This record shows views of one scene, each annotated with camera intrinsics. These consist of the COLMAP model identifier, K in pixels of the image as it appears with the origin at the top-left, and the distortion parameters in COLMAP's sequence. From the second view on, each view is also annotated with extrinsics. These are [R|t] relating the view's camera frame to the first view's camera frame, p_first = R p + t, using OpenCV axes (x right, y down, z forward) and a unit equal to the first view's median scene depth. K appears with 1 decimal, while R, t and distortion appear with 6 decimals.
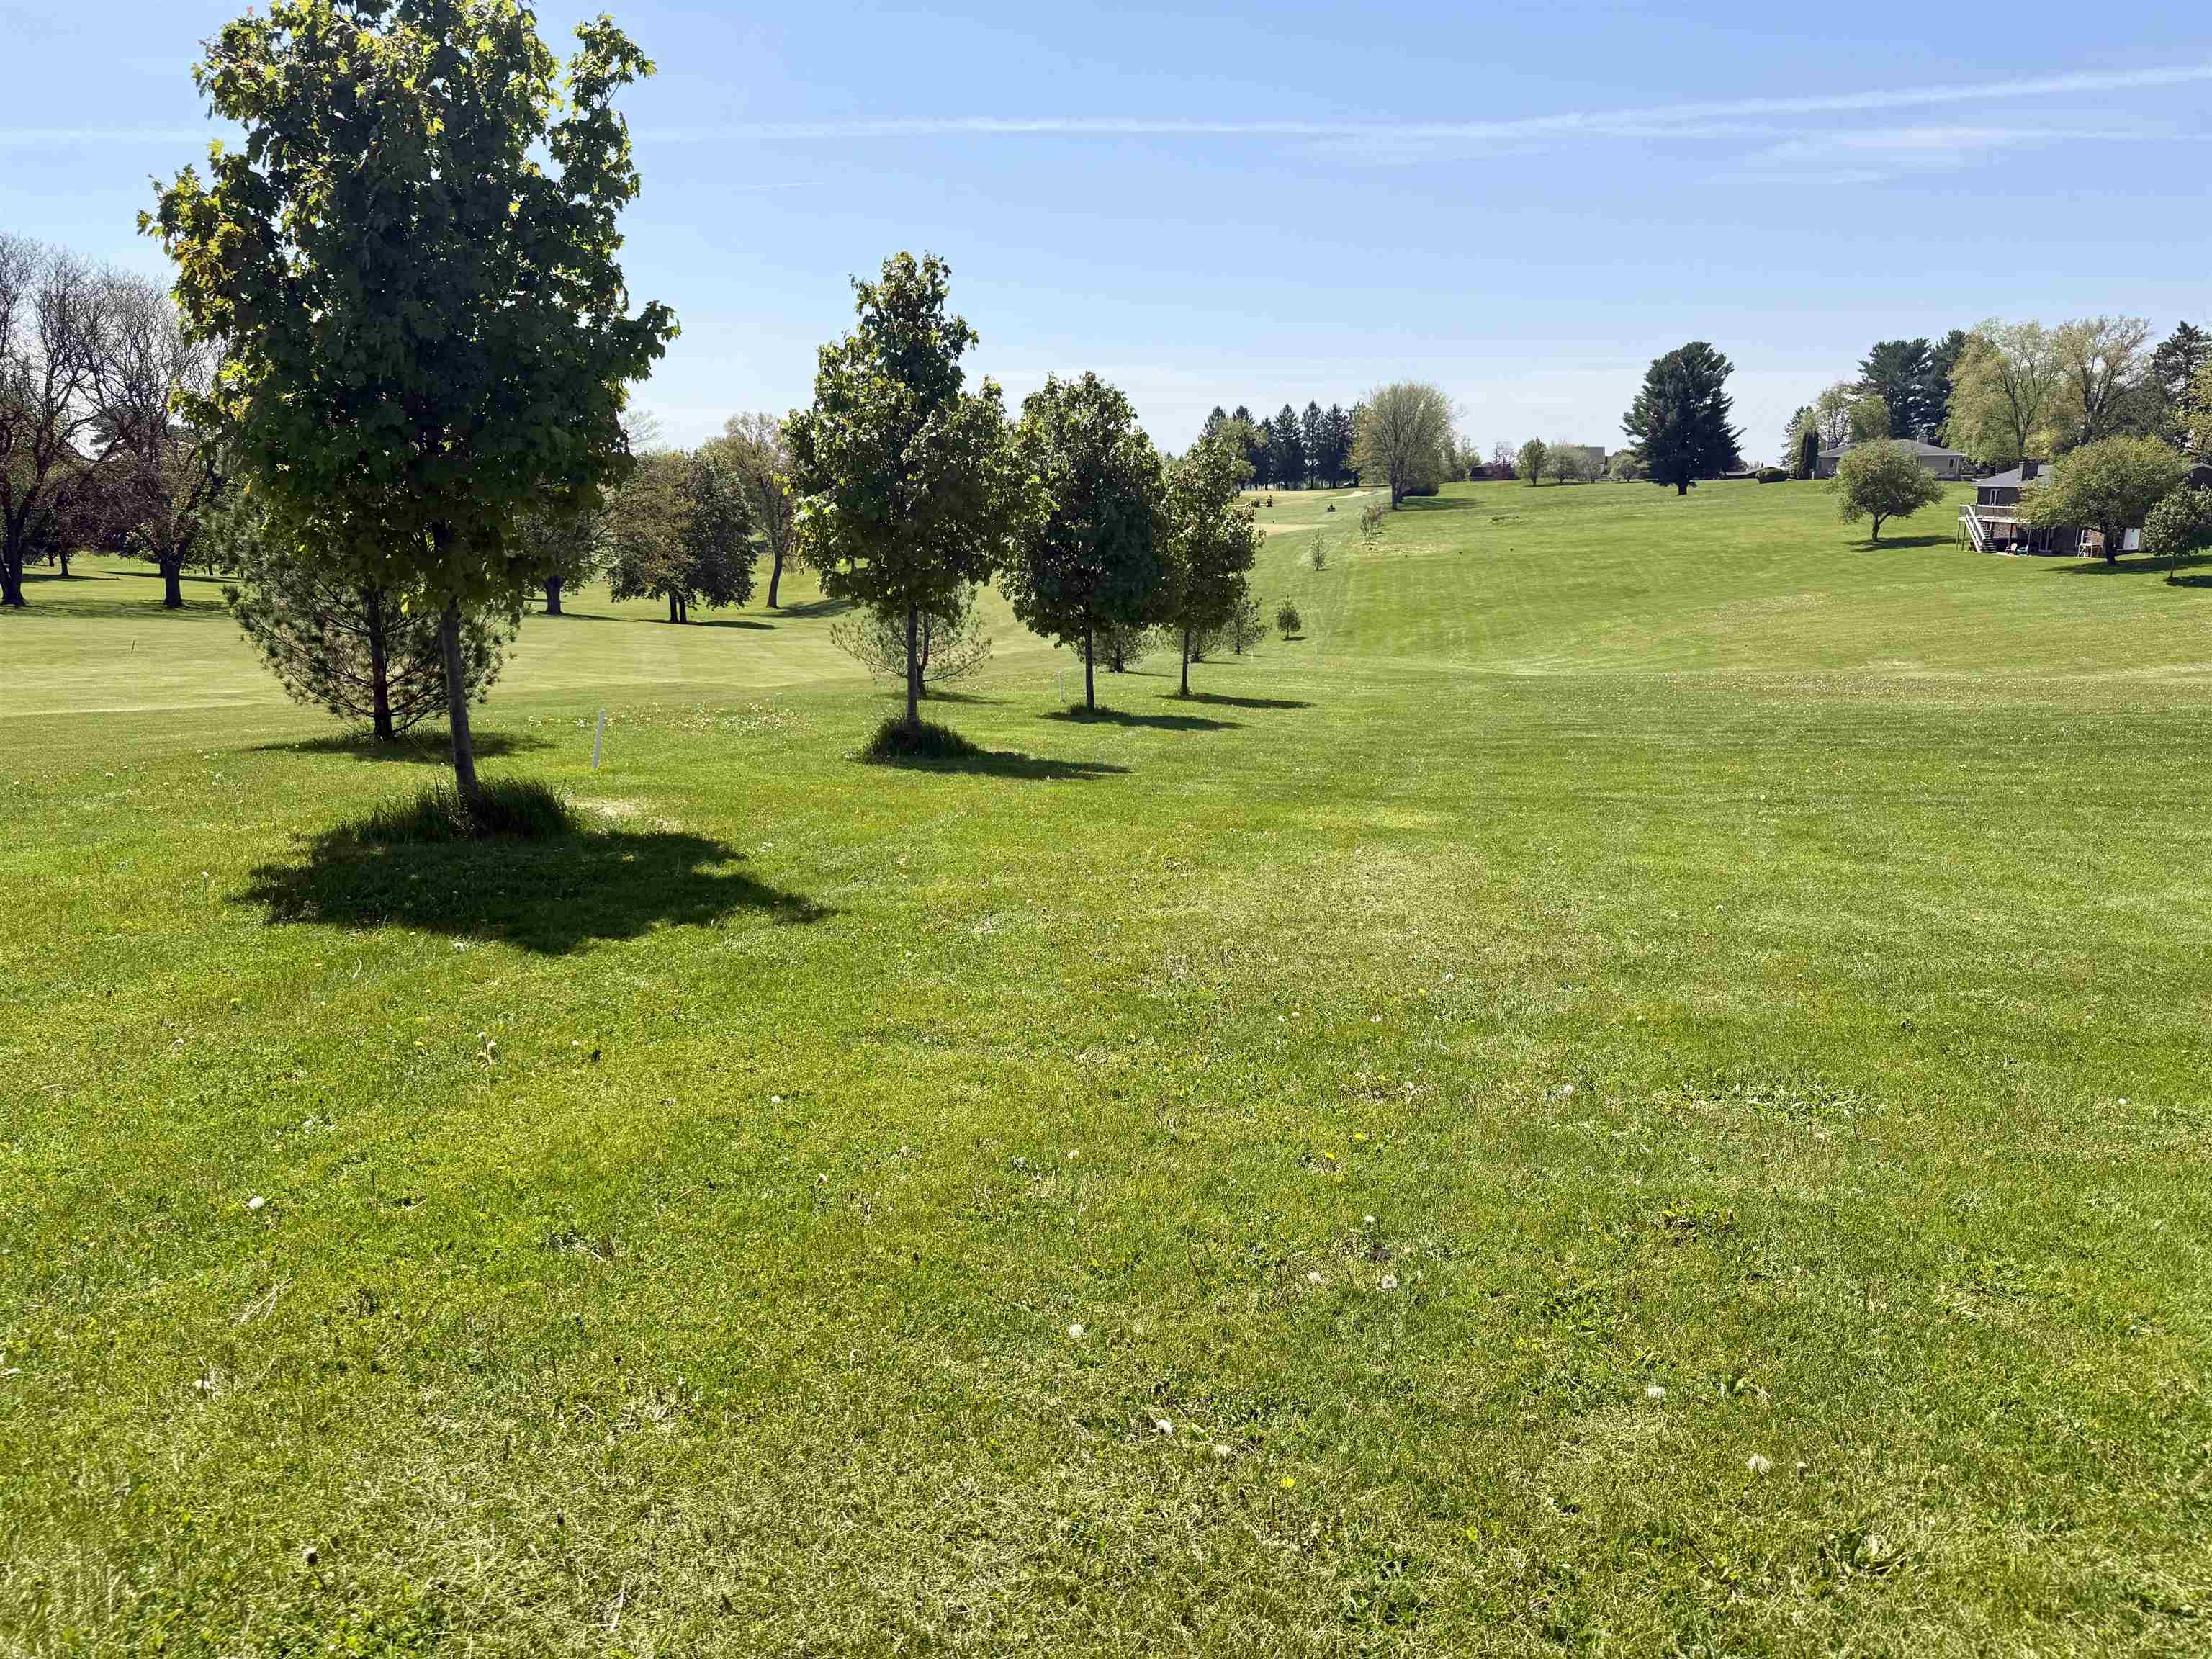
lens RADIAL K [[1625.1, 0, 1134.0], [0, 1625.1, 817.0], [0, 0, 1]] dist [0.095727, -0.054521]
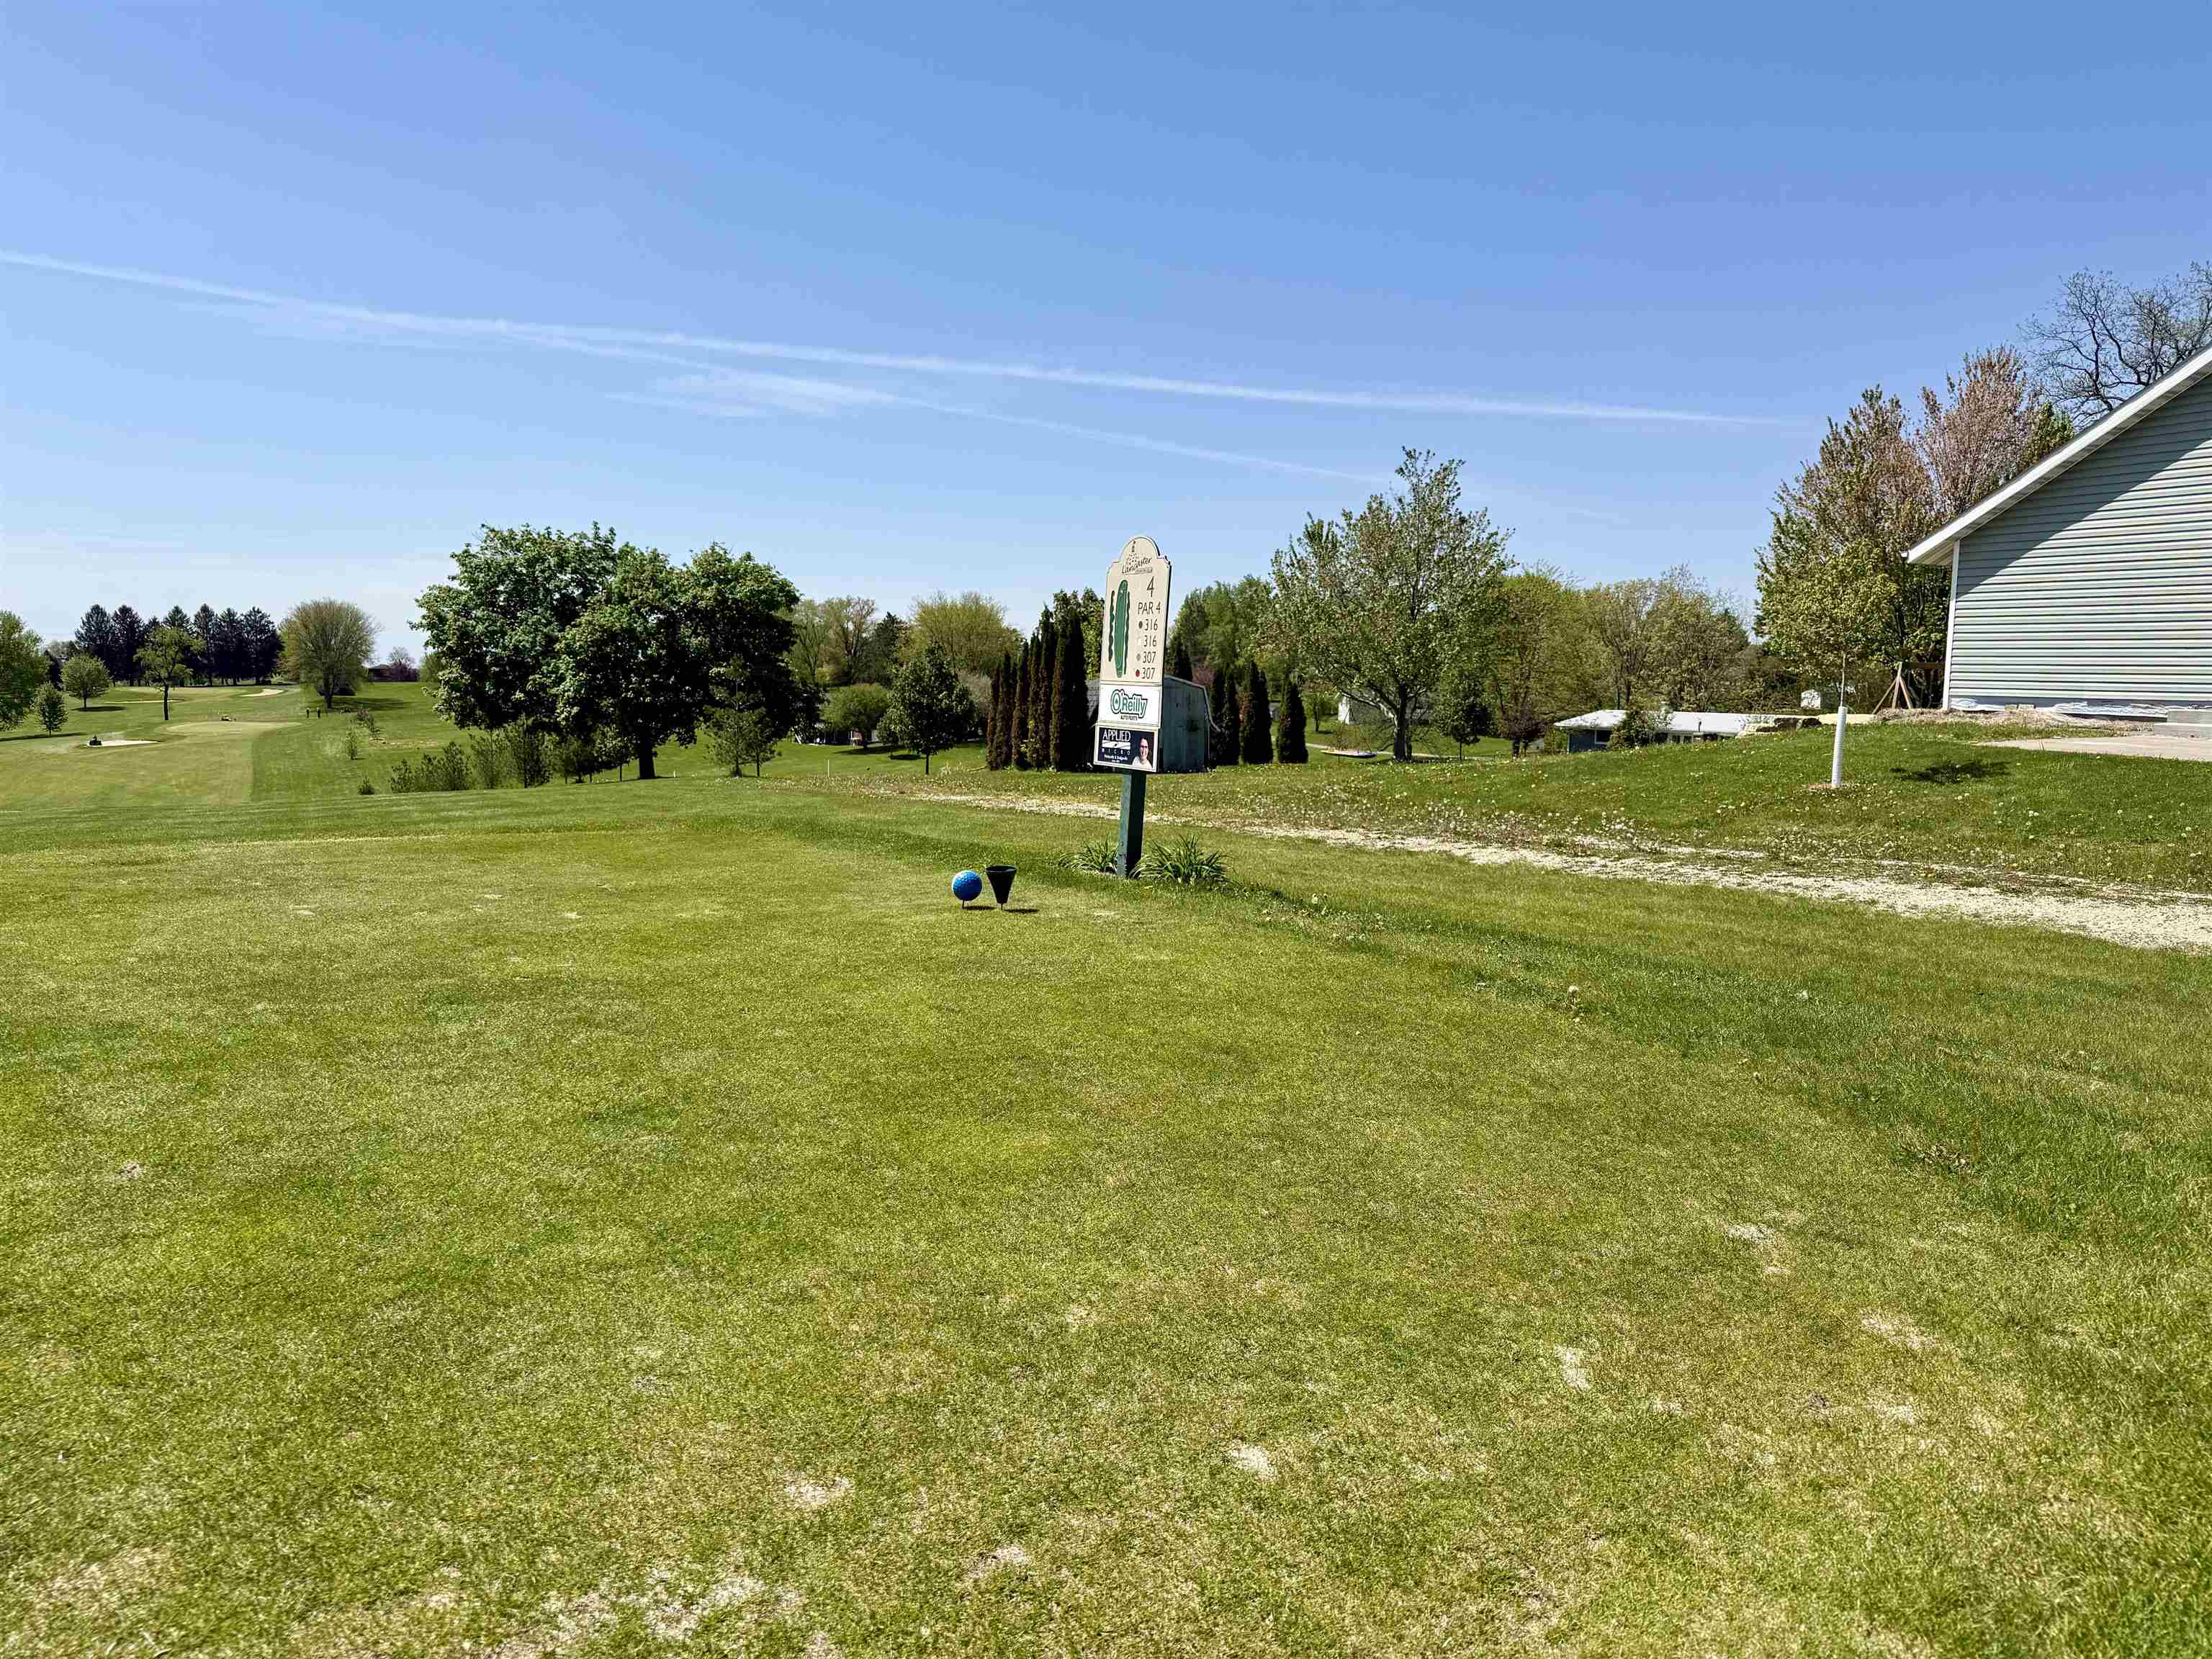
lens RADIAL K [[1625.1, 0, 1120.7], [0, 1625.1, 823.8], [0, 0, 1]] dist [0.095727, -0.054521]
pose [[0.784999, -0.044390, 0.617905, -0.167638], [0.112307, 0.991099, -0.071477, 0.048767], [-0.609232, 0.125504, 0.782997, -0.309150]]
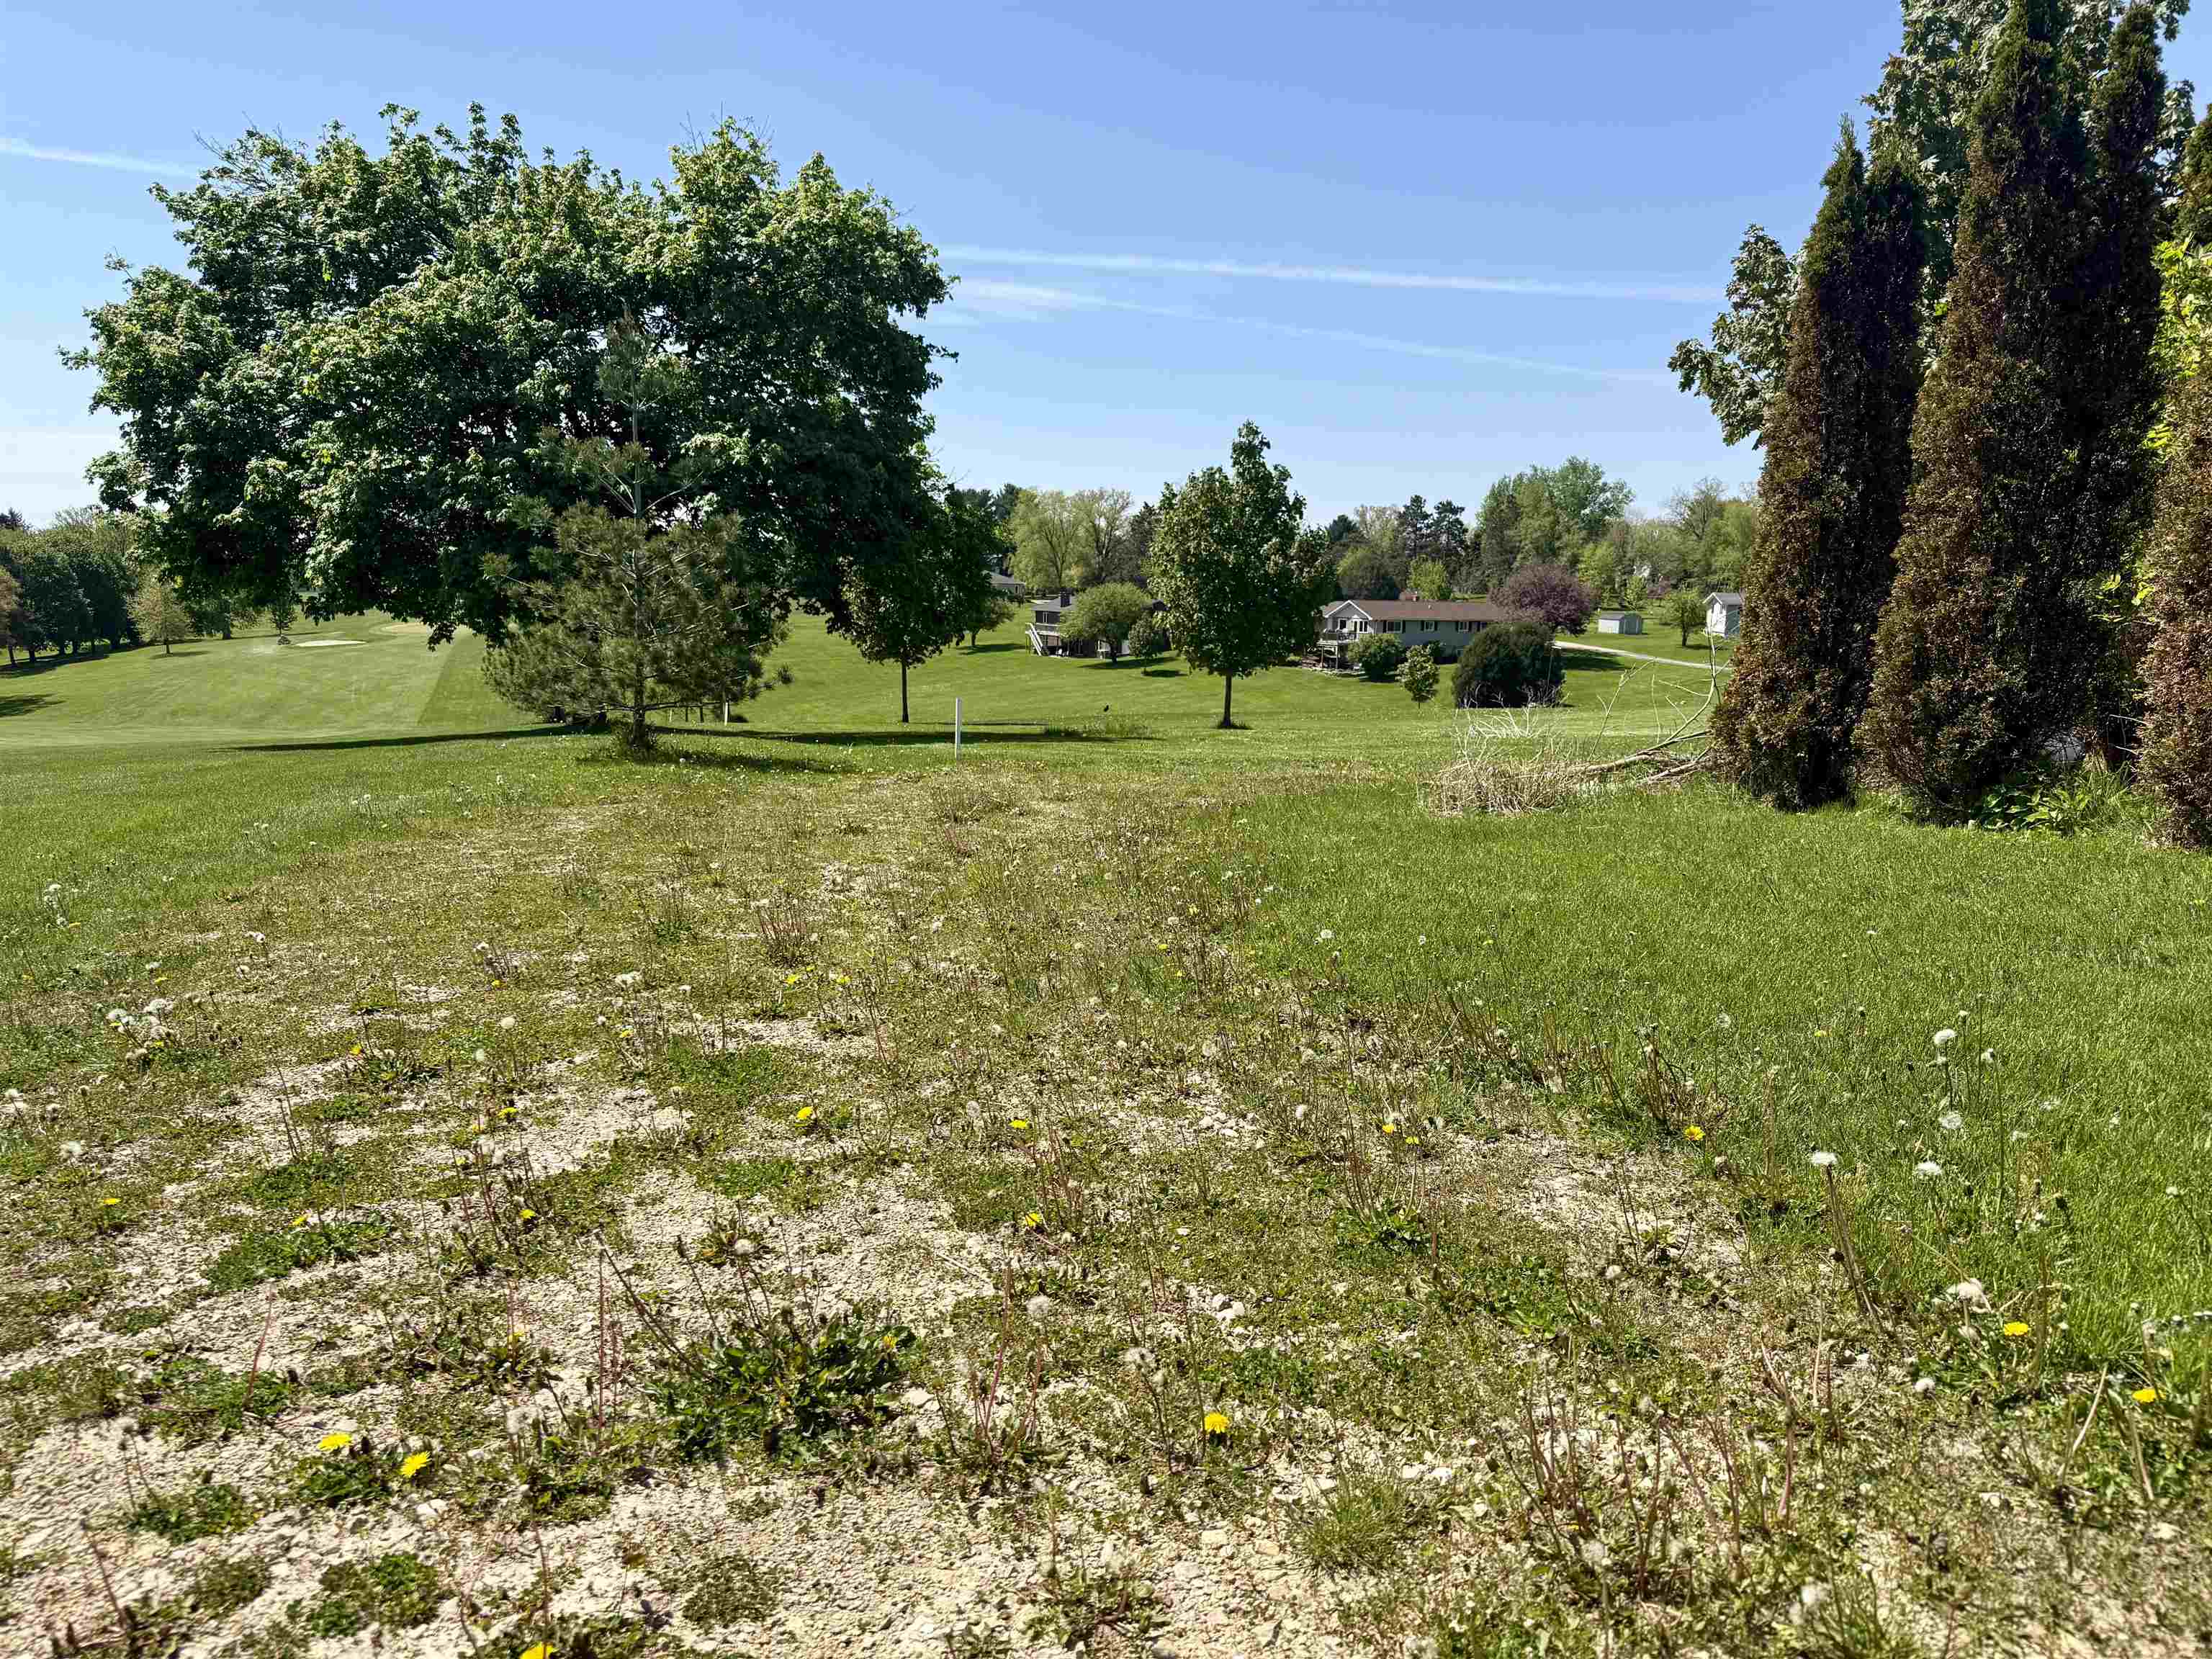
lens RADIAL K [[1625.1, 0, 1101.3], [0, 1625.1, 844.3], [0, 0, 1]] dist [0.095727, -0.054521]
pose [[0.876284, -0.057037, 0.478407, -0.083070], [0.077495, 0.996725, -0.023111, 0.026301], [-0.475522, 0.057326, 0.877834, -0.163575]]
